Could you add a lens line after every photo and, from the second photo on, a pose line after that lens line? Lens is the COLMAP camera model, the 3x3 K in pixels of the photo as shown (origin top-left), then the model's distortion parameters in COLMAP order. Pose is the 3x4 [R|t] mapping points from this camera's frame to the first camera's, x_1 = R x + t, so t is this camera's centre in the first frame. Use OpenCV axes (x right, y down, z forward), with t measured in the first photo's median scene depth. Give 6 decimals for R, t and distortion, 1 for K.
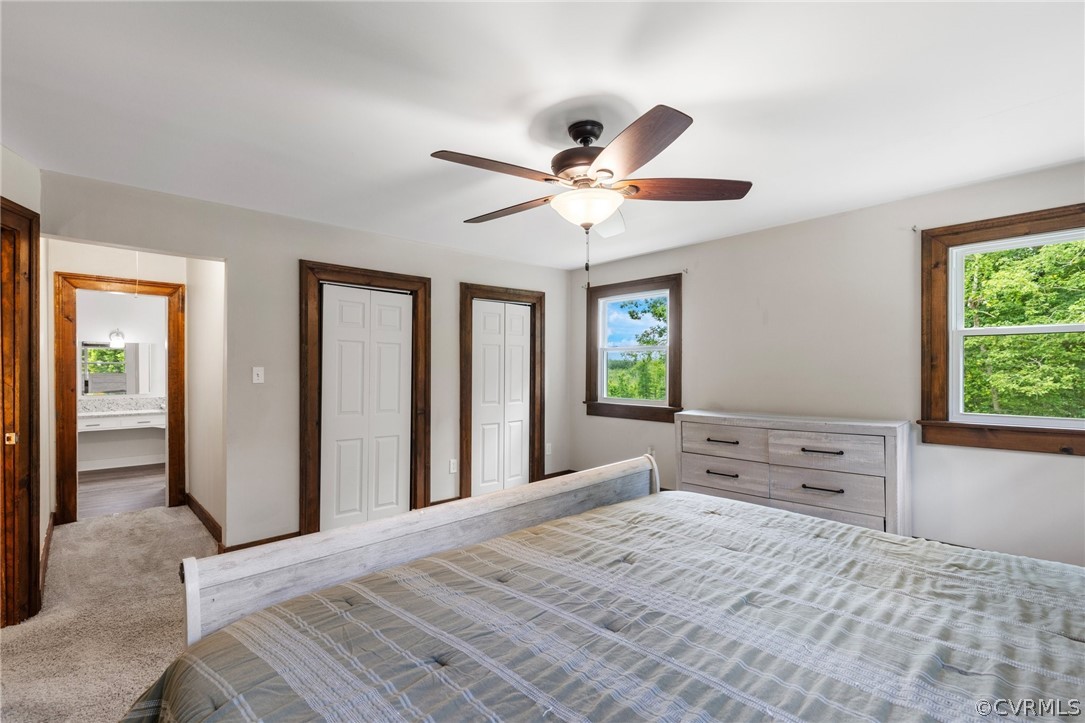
lens RADIAL K [[486.5, 0, 547.0], [0, 486.5, 367.6], [0, 0, 1]] dist [0.010432, -0.001102]
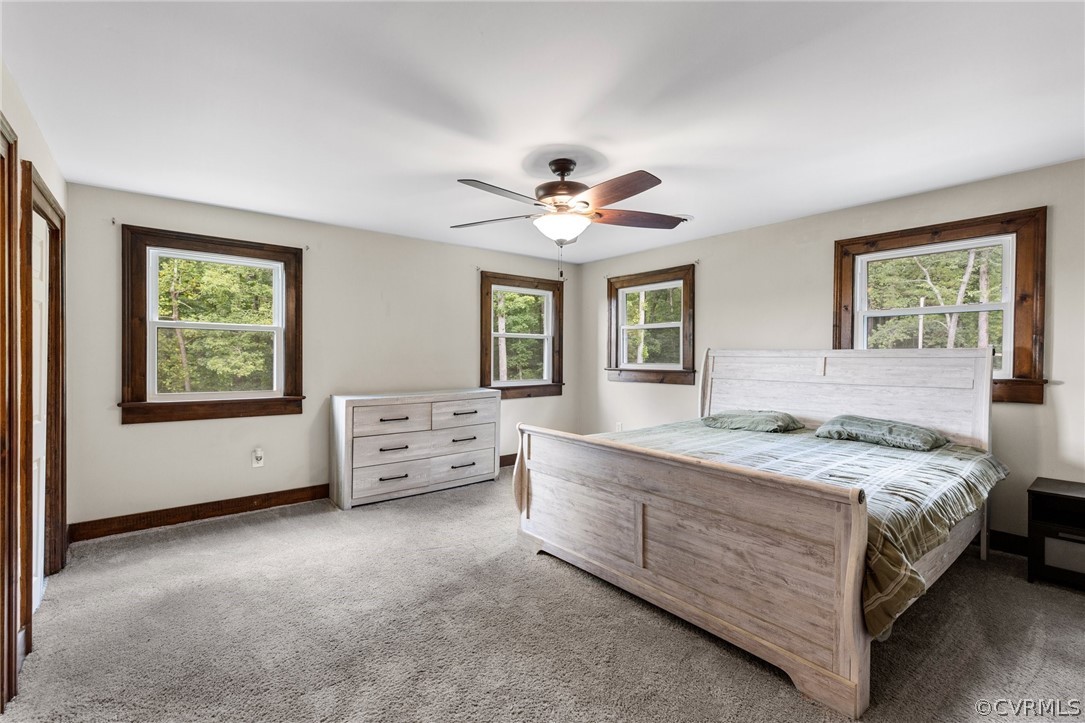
lens RADIAL K [[486.5, 0, 536.8], [0, 486.5, 362.4], [0, 0, 1]] dist [0.010432, -0.001102]
pose [[0.100282, -0.009172, 0.994917, -0.533475], [-0.010685, 0.999890, 0.010295, 0.004336], [-0.994902, -0.011664, 0.100173, 0.419493]]
